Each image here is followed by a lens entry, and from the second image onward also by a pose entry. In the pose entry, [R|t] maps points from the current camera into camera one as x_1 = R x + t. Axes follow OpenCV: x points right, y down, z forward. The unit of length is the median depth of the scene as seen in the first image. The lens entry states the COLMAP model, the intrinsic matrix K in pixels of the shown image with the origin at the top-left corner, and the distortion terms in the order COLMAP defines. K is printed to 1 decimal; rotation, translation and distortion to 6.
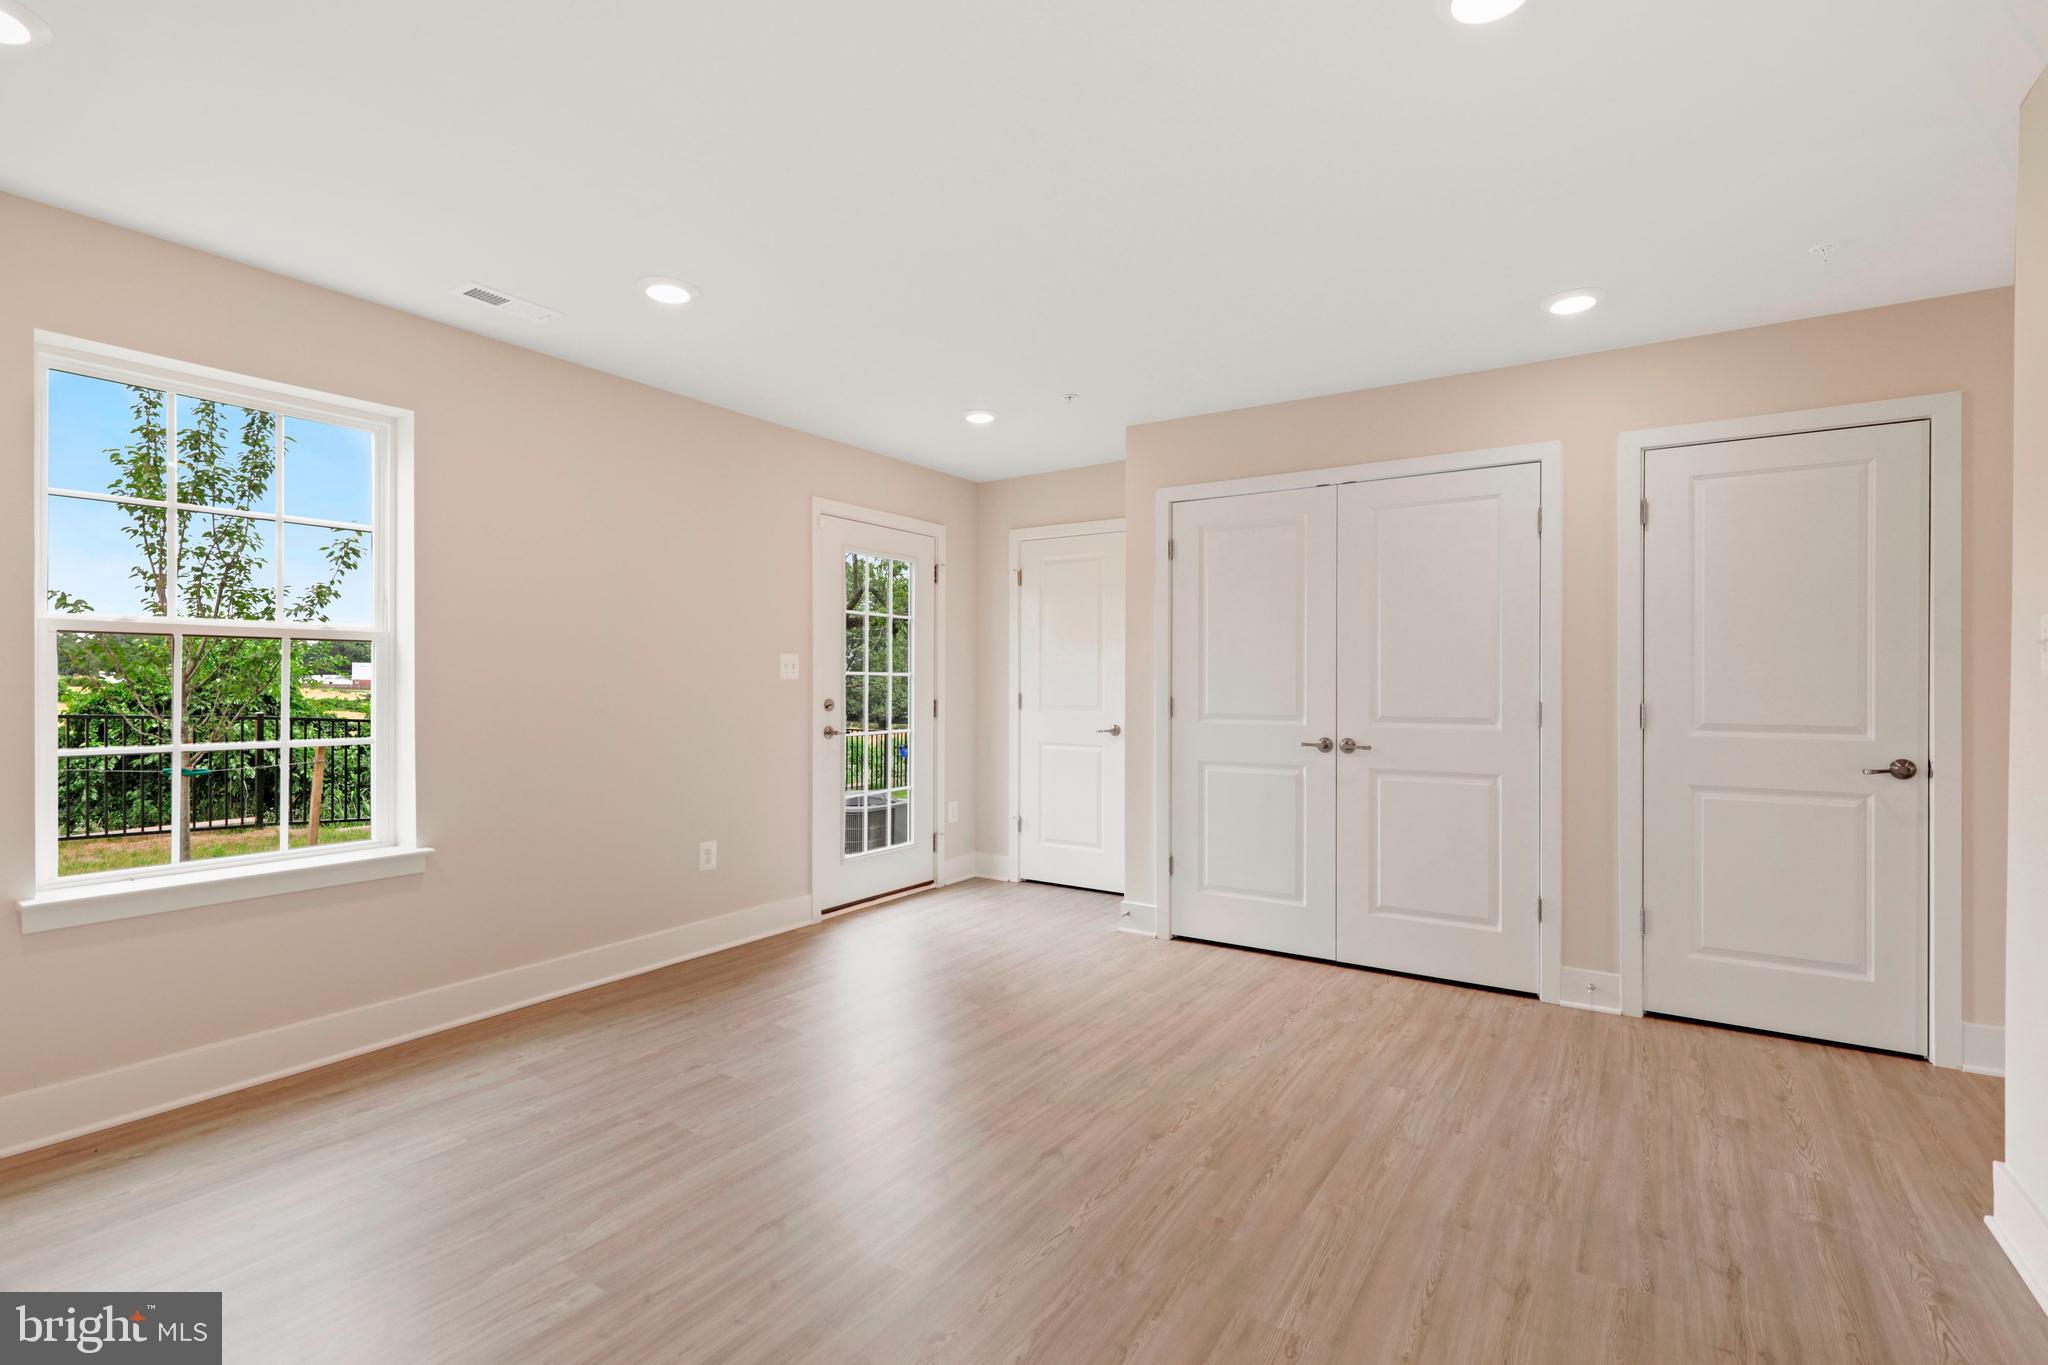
lens RADIAL K [[937.8, 0, 1024.9], [0, 937.8, 688.1], [0, 0, 1]] dist [0.014361, -0.002217]
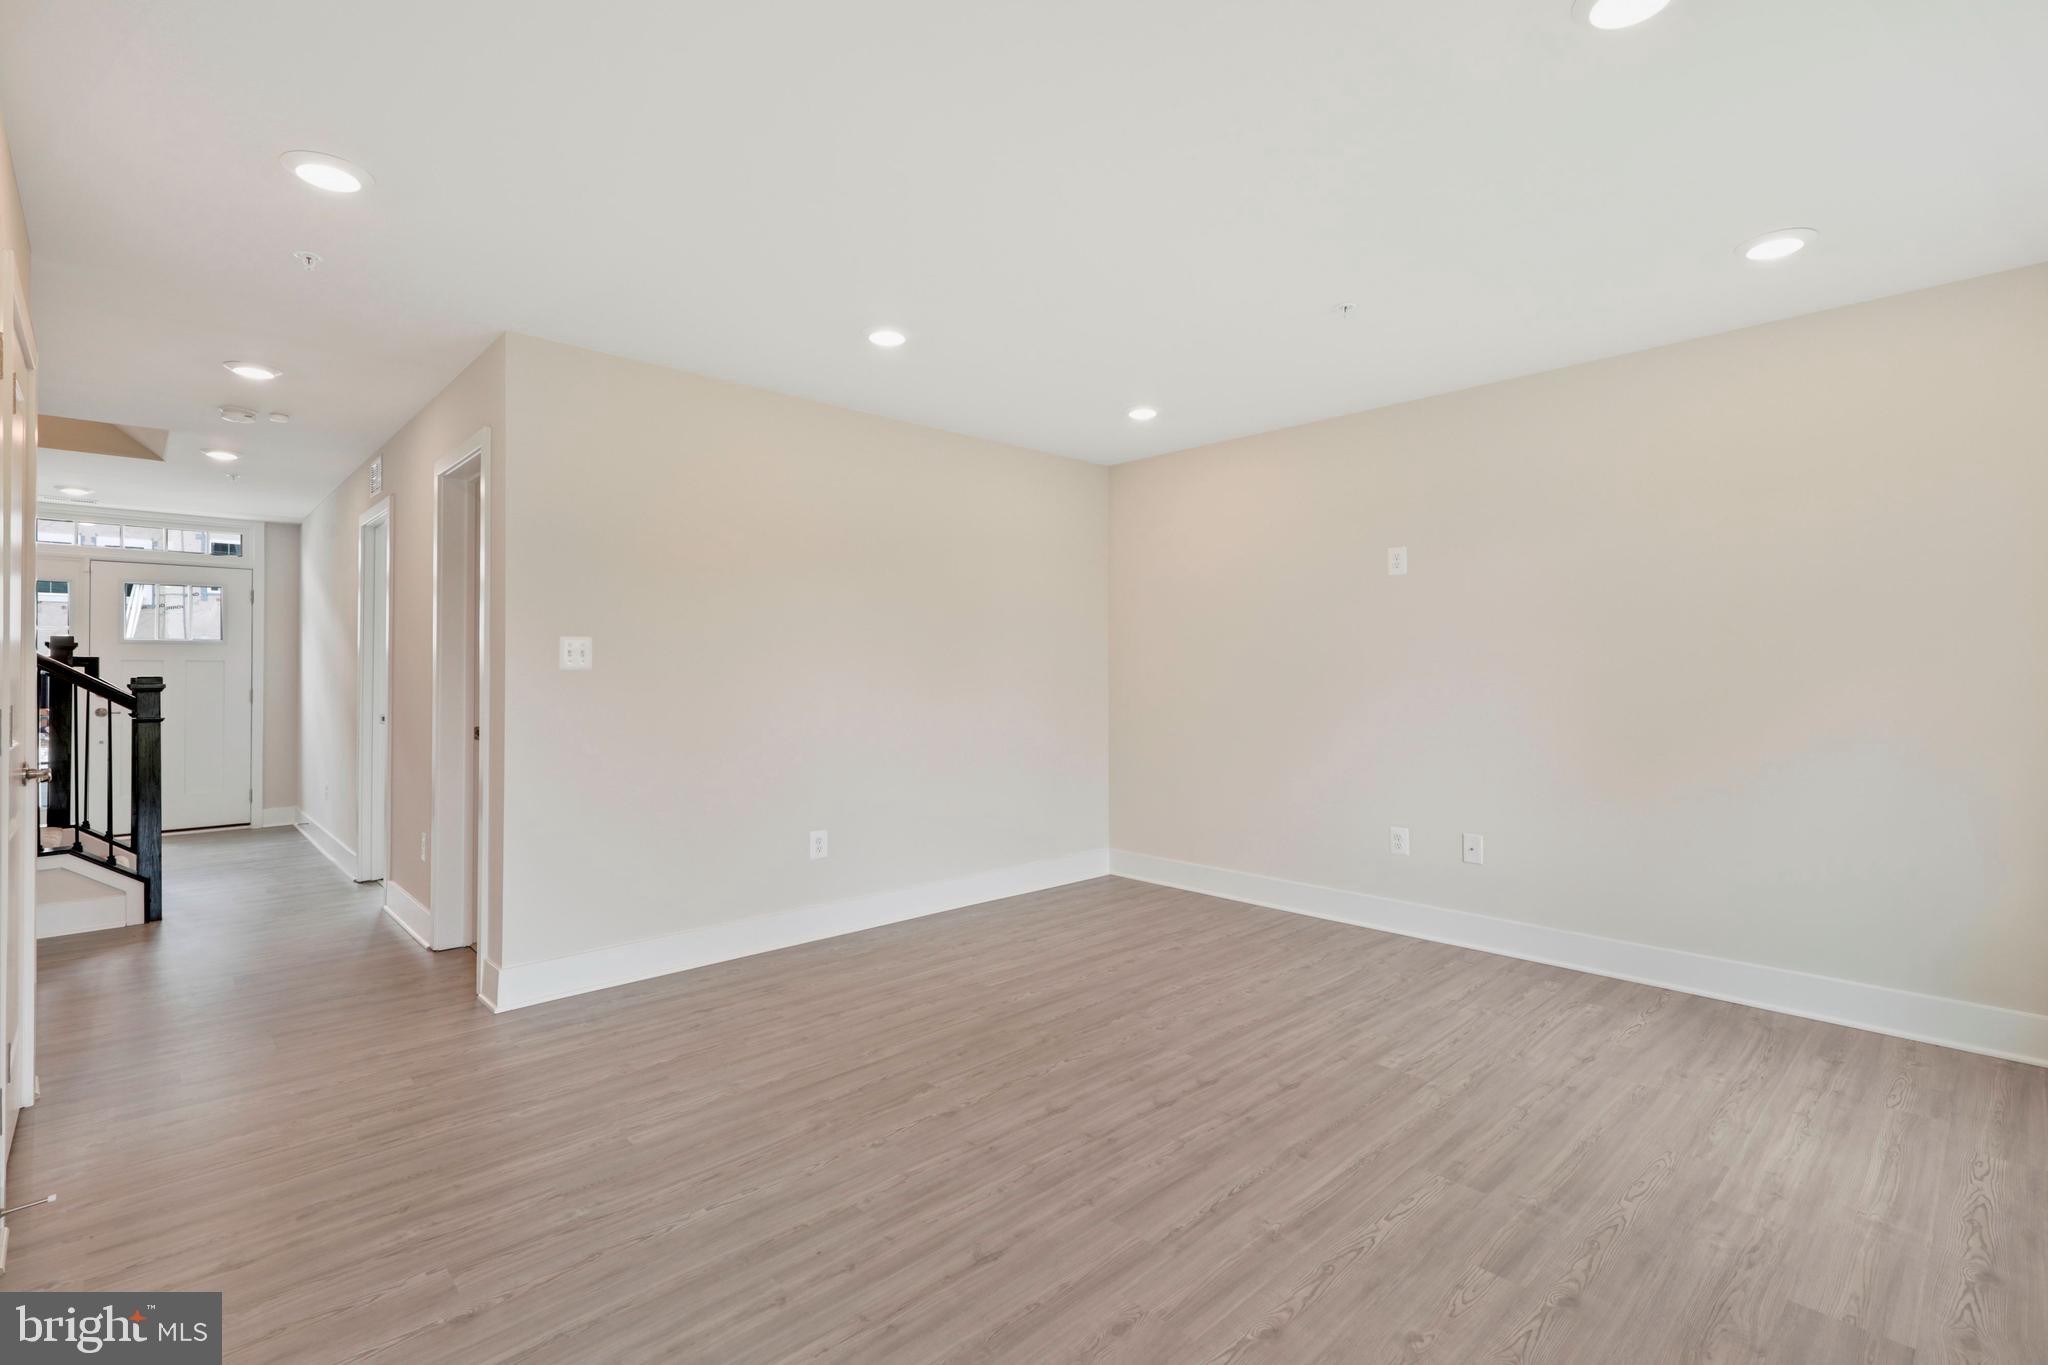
lens RADIAL K [[937.8, 0, 1019.5], [0, 937.8, 664.5], [0, 0, 1]] dist [0.014361, -0.002217]
pose [[-0.973394, 0.002484, 0.229125, -0.130376], [0.001224, 0.999983, -0.005641, -0.006574], [-0.229135, -0.005211, -0.973381, 1.508275]]
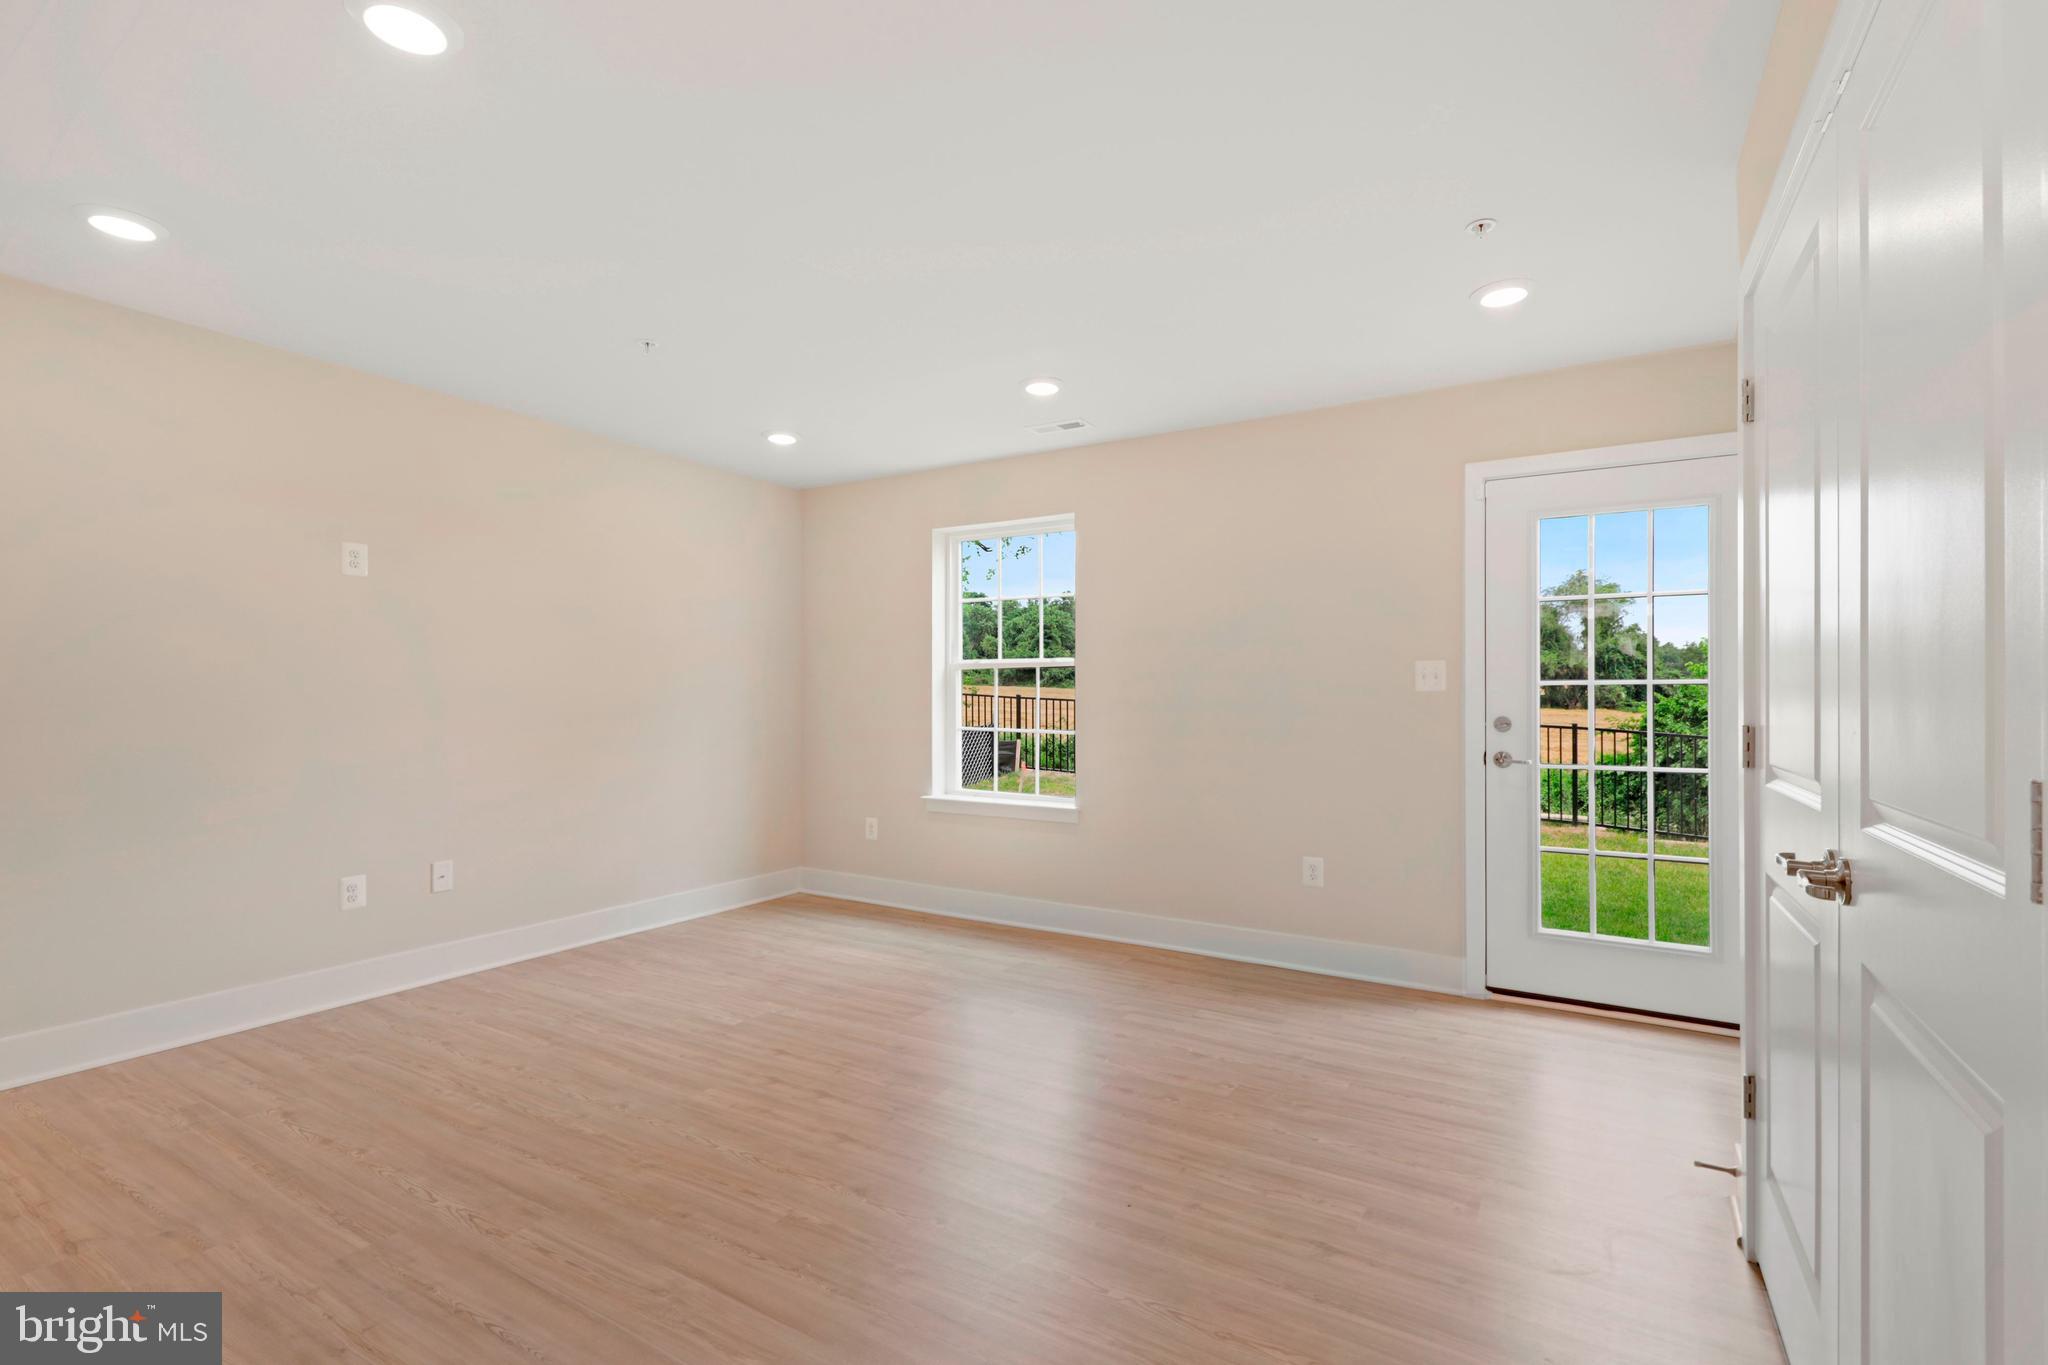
lens RADIAL K [[937.8, 0, 1036.6], [0, 937.8, 678.8], [0, 0, 1]] dist [0.014361, -0.002217]
pose [[0.042607, -0.019188, -0.998908, 0.809717], [-0.006774, 0.999787, -0.019494, -0.001788], [0.999069, 0.007597, 0.042468, 0.856241]]
